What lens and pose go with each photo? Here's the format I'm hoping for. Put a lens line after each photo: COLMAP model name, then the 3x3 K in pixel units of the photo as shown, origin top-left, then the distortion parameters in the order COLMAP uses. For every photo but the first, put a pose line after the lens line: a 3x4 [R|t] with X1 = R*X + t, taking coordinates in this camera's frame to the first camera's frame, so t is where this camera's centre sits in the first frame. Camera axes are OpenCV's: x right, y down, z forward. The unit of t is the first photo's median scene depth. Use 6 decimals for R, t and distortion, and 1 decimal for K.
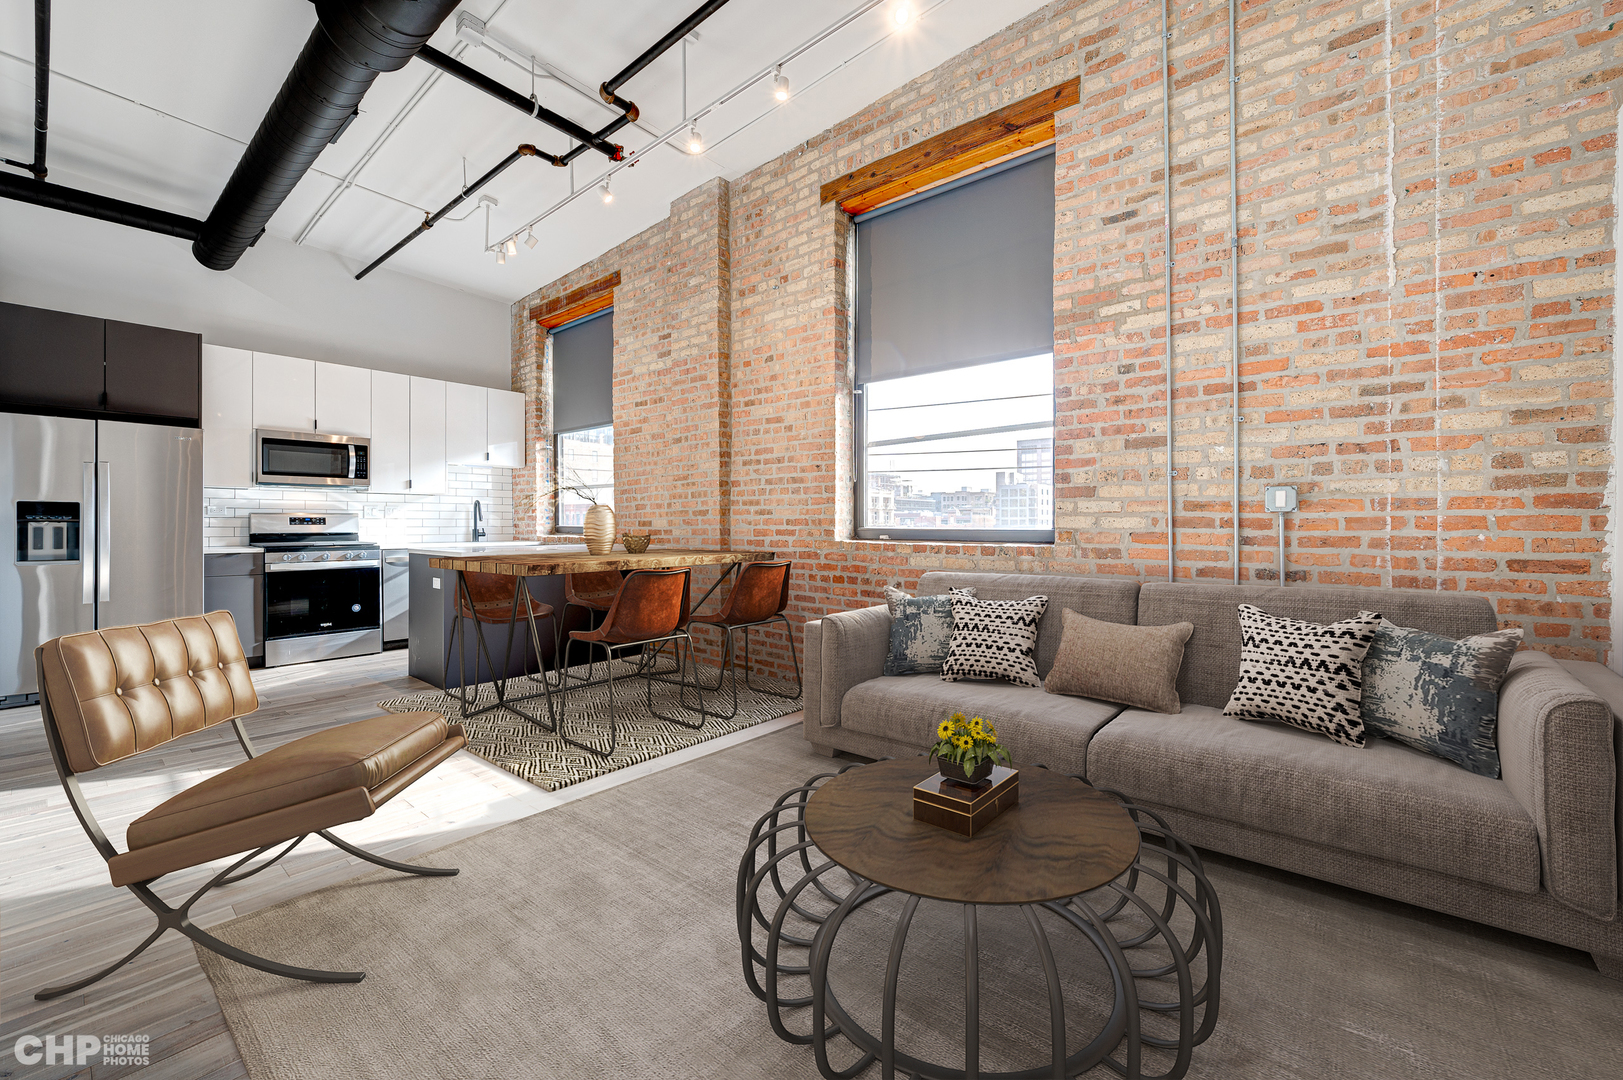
lens RADIAL K [[645.2, 0, 802.9], [0, 645.2, 526.4], [0, 0, 1]] dist [-0.005892, 0.001744]
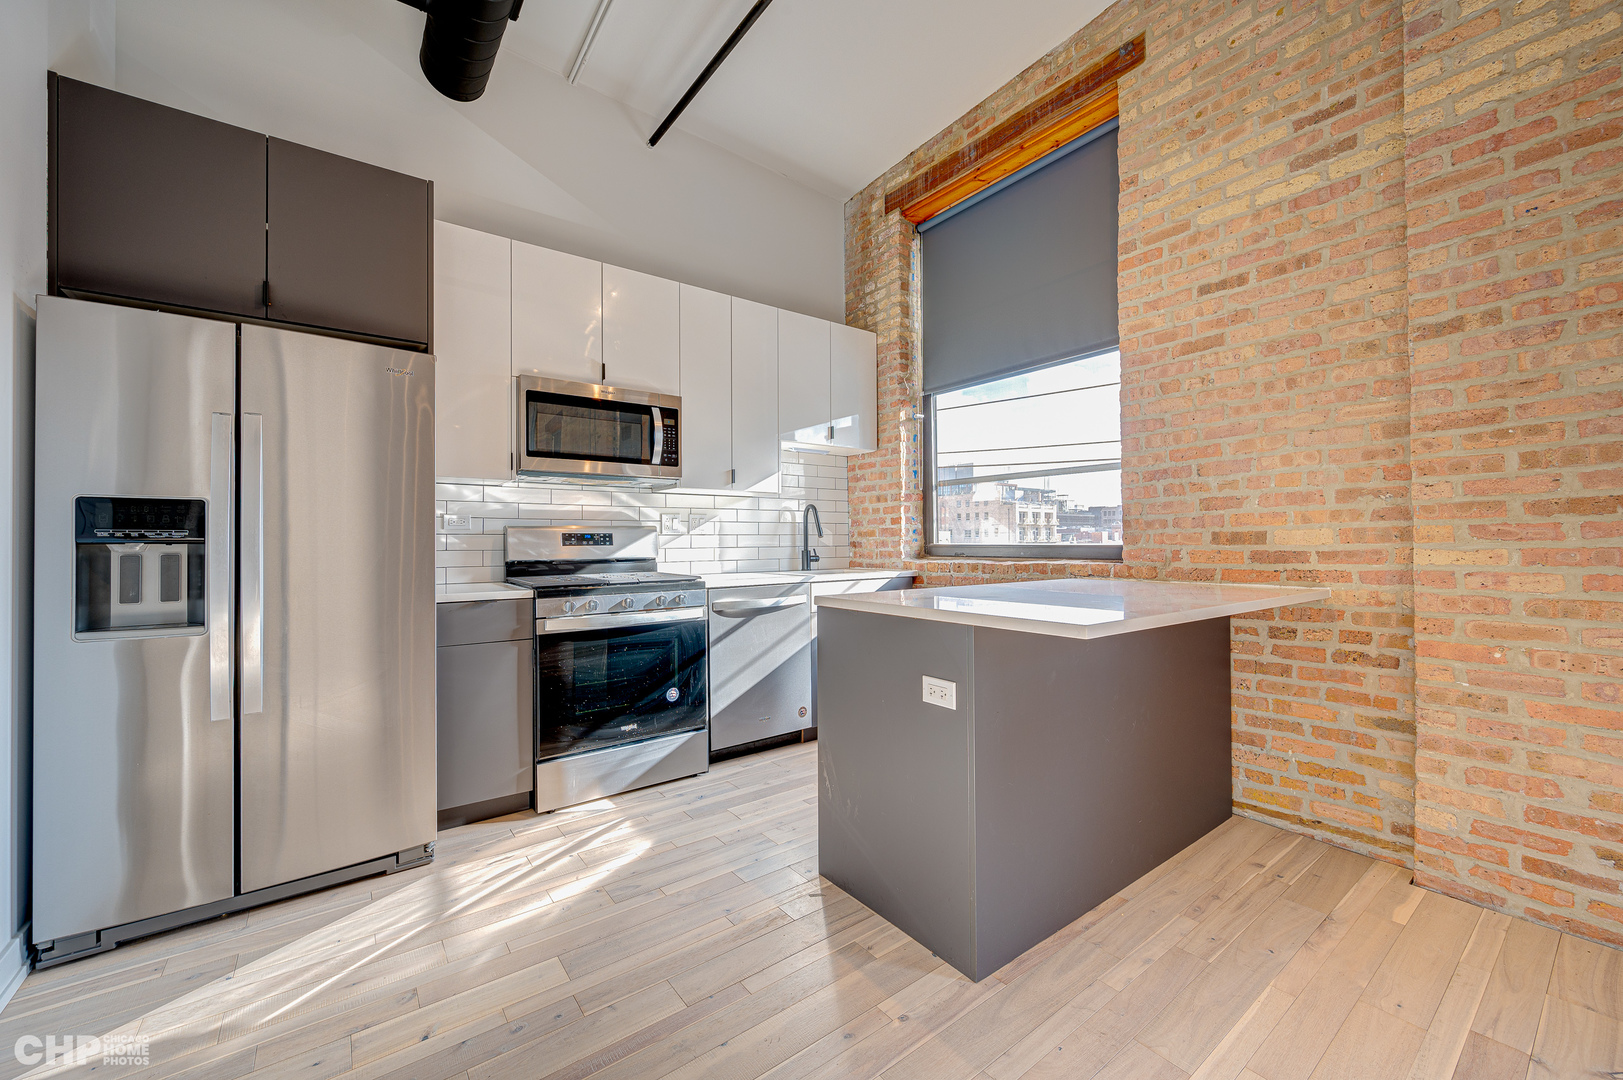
lens RADIAL K [[645.2, 0, 821.1], [0, 645.2, 538.8], [0, 0, 1]] dist [-0.005892, 0.001744]
pose [[0.974971, -0.009191, -0.222141, -0.432337], [0.007284, 0.999929, -0.009404, -0.001499], [0.222211, 0.007550, 0.974969, 0.472305]]
